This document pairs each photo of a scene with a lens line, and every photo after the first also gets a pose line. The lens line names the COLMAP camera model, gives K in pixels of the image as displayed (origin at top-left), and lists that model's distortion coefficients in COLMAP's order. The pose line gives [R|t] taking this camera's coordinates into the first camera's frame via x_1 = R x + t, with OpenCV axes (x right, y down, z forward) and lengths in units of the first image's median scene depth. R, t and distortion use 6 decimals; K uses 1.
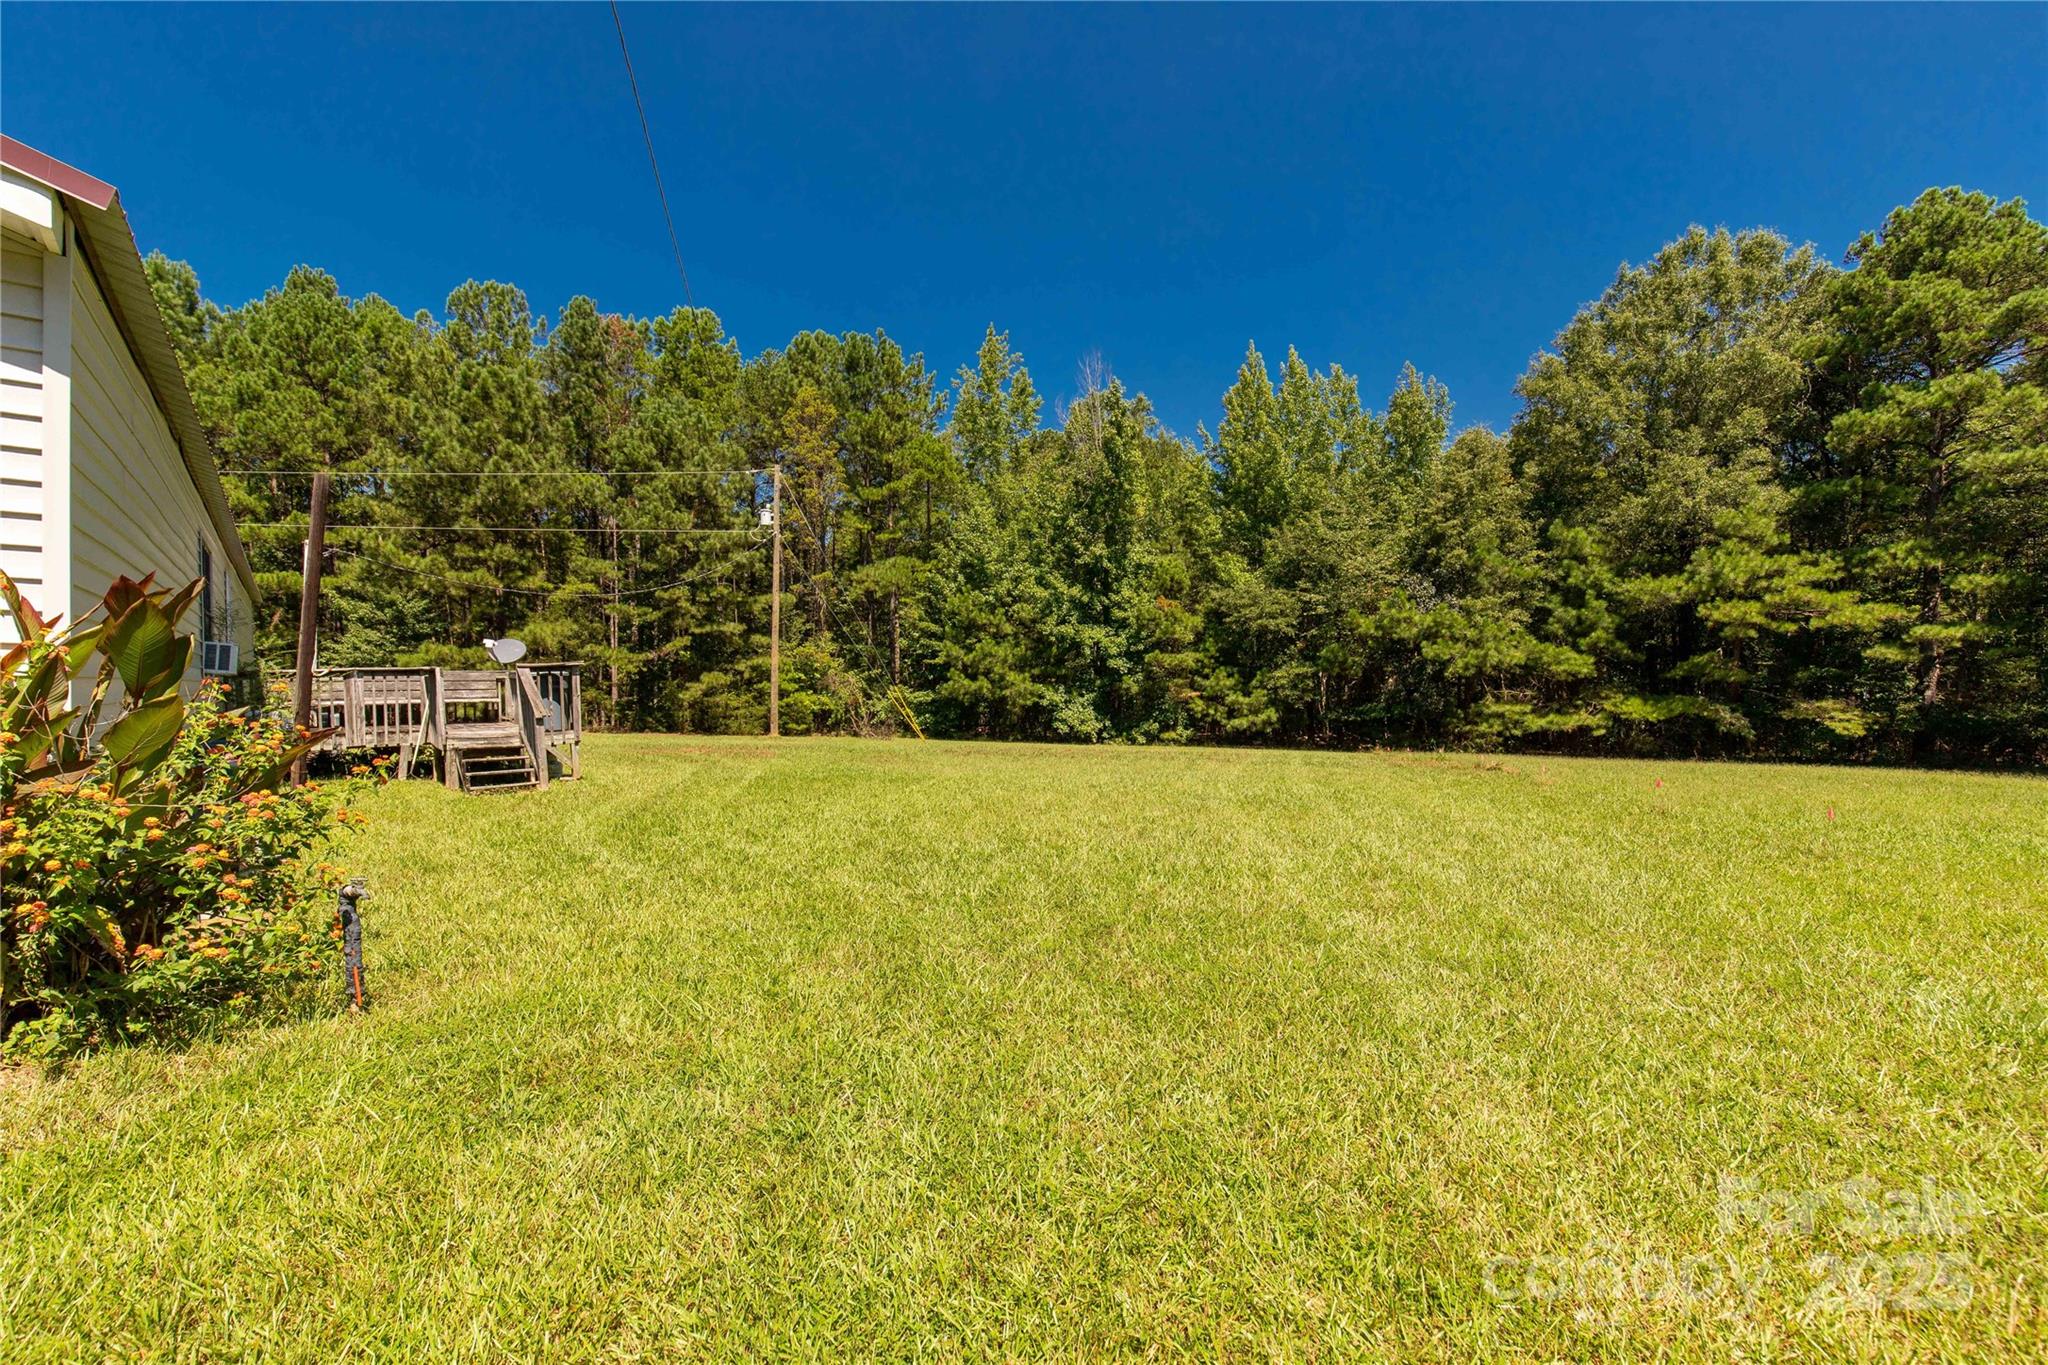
lens RADIAL K [[922.6, 0, 1014.0], [0, 922.6, 687.6], [0, 0, 1]] dist [0.002004, 0.001380]
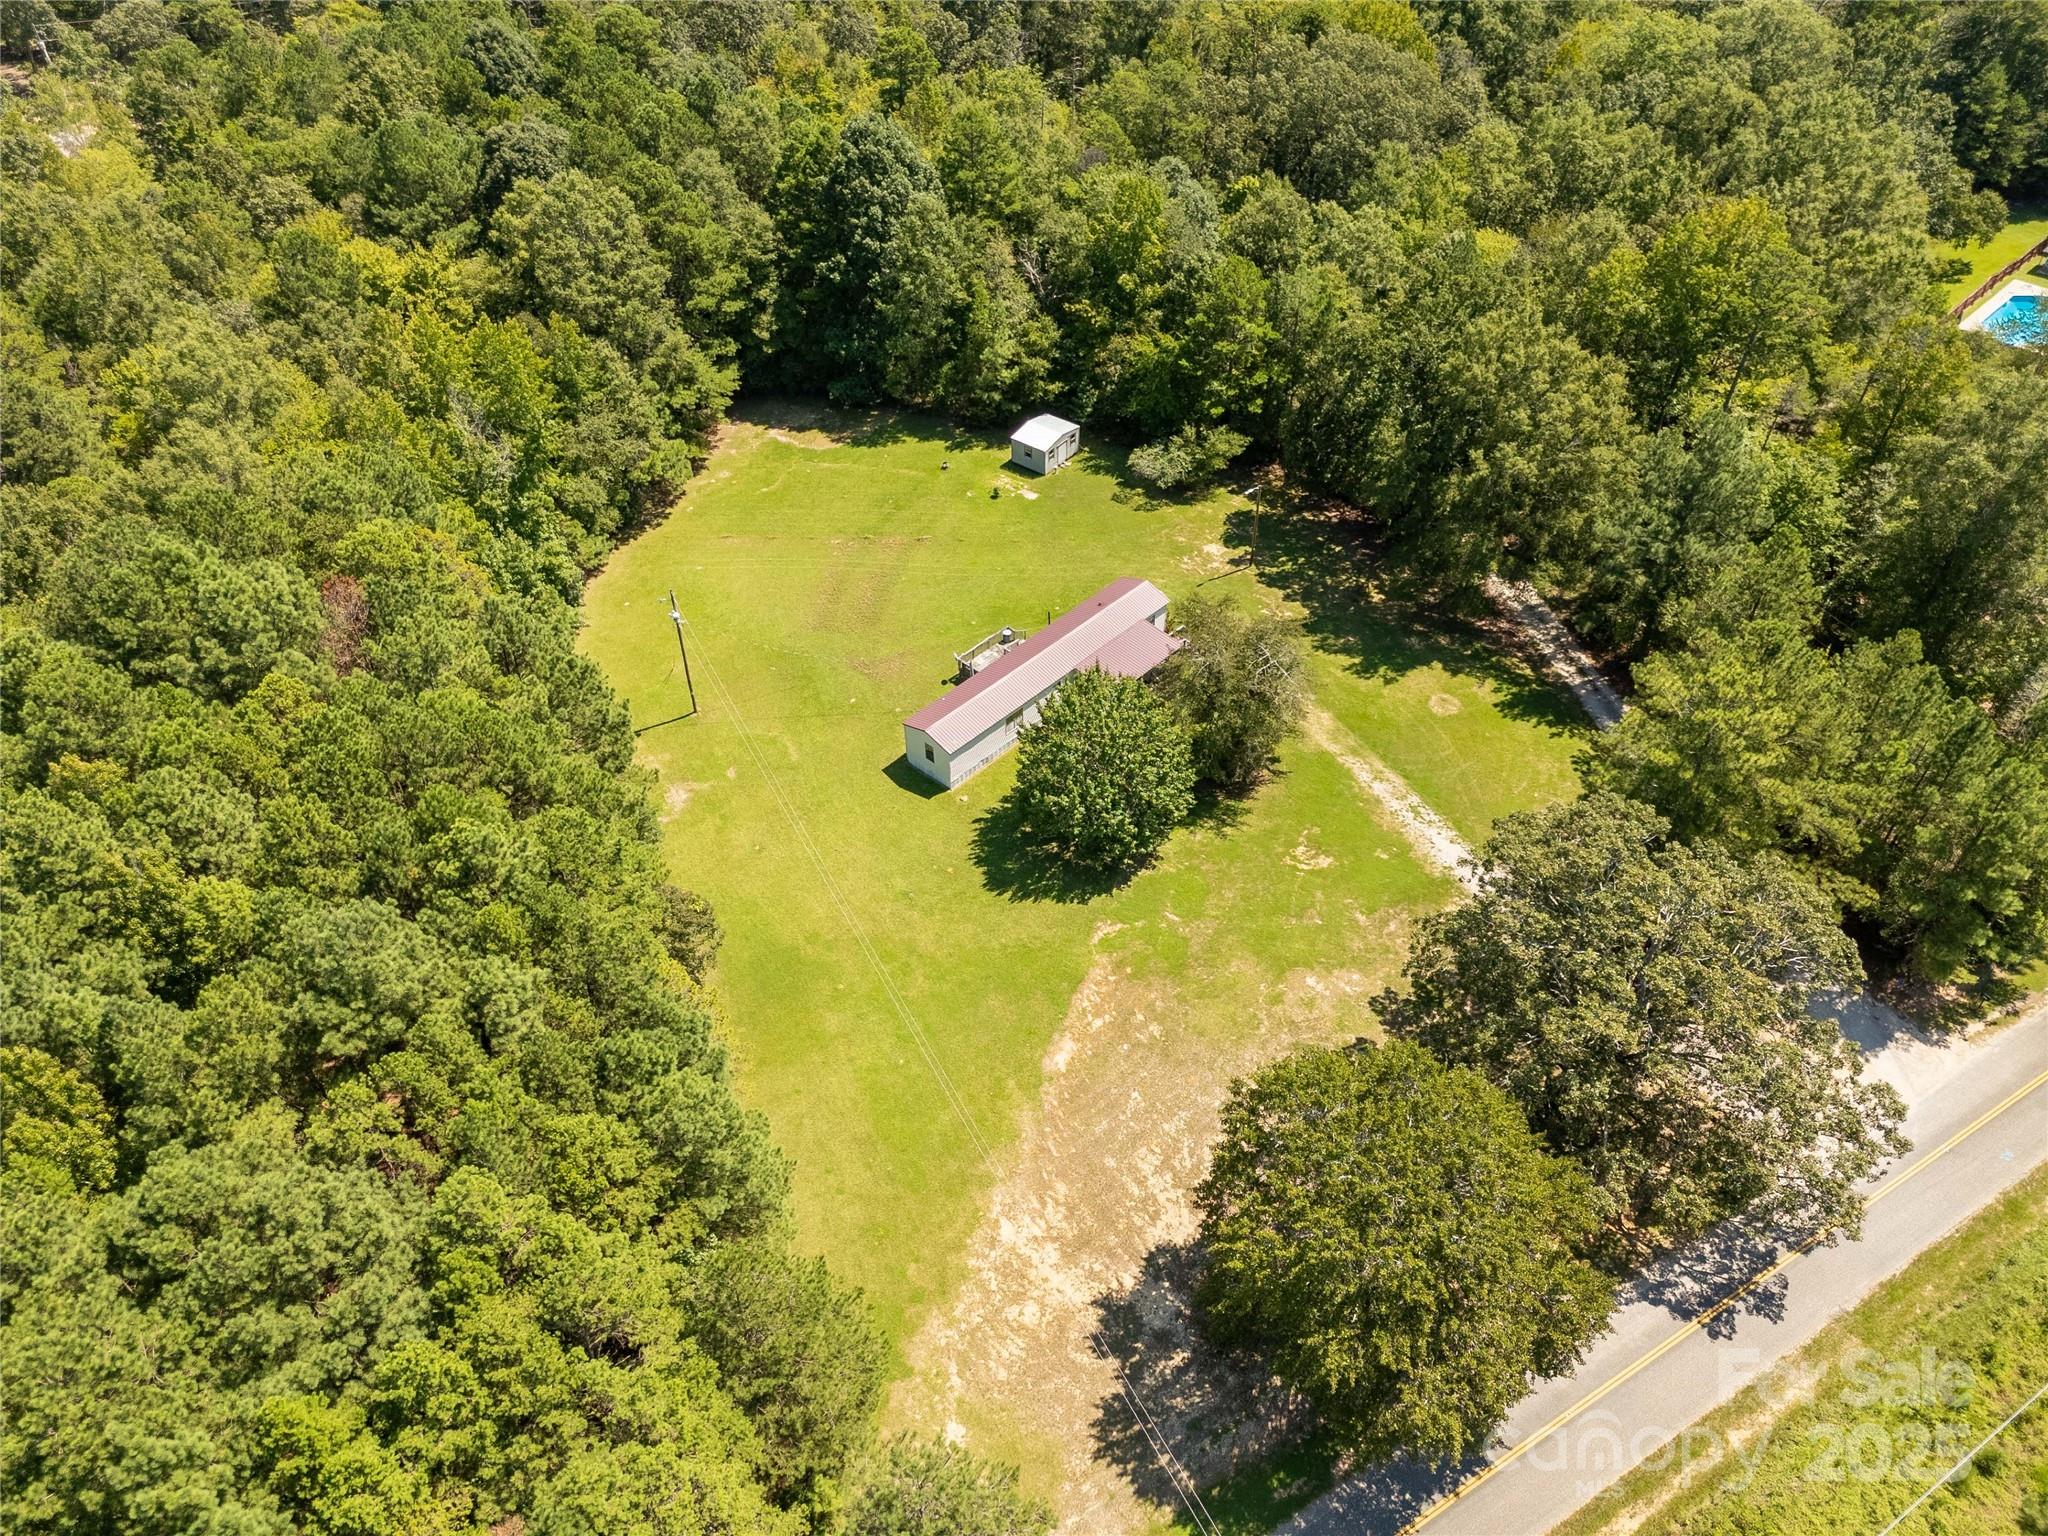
lens RADIAL K [[1503.1, 0, 1014.2], [0, 1503.1, 783.5], [0, 0, 1]] dist [0.063661, -0.053769]
pose [[-0.160867, -0.675934, 0.719190, -2.180950], [0.028682, 0.725171, 0.687971, -1.569483], [-0.986559, 0.131299, -0.097269, 0.581136]]
